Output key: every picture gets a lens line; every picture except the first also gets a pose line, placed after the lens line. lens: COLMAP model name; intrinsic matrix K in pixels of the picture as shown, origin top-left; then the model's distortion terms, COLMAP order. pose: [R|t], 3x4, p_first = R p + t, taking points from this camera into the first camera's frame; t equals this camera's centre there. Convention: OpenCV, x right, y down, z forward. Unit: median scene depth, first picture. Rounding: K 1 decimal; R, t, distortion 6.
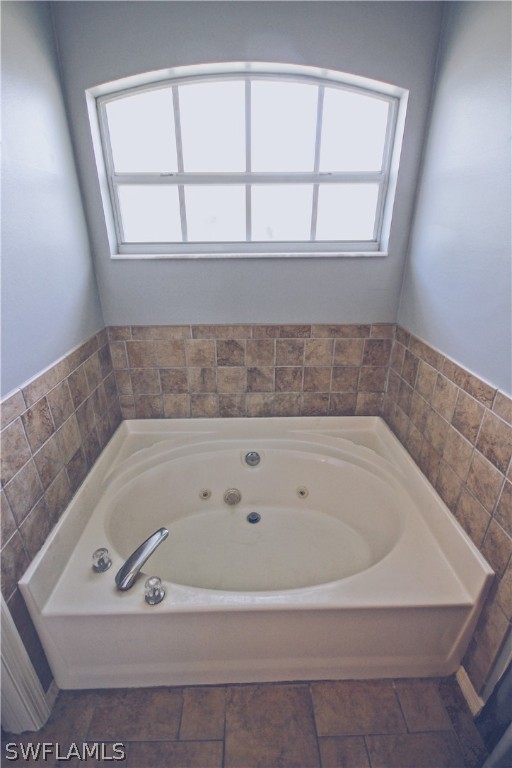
lens RADIAL K [[353.4, 0, 256.0], [0, 353.4, 384.0], [0, 0, 1]] dist [-0.000381, -0.000082]
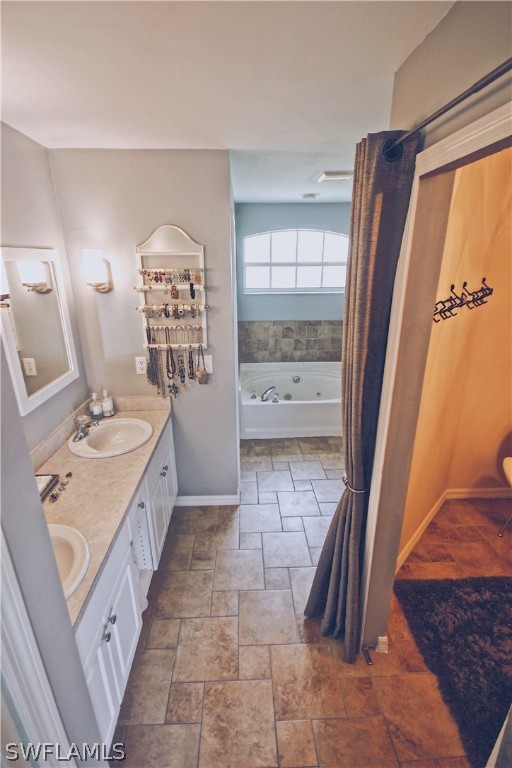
lens RADIAL K [[353.4, 0, 256.0], [0, 353.4, 384.0], [0, 0, 1]] dist [-0.000381, -0.000082]
pose [[0.999689, -0.004964, 0.024451, -0.345797], [0.007248, 0.995524, -0.094230, 0.478880], [-0.023874, 0.094378, 0.995250, -1.334062]]
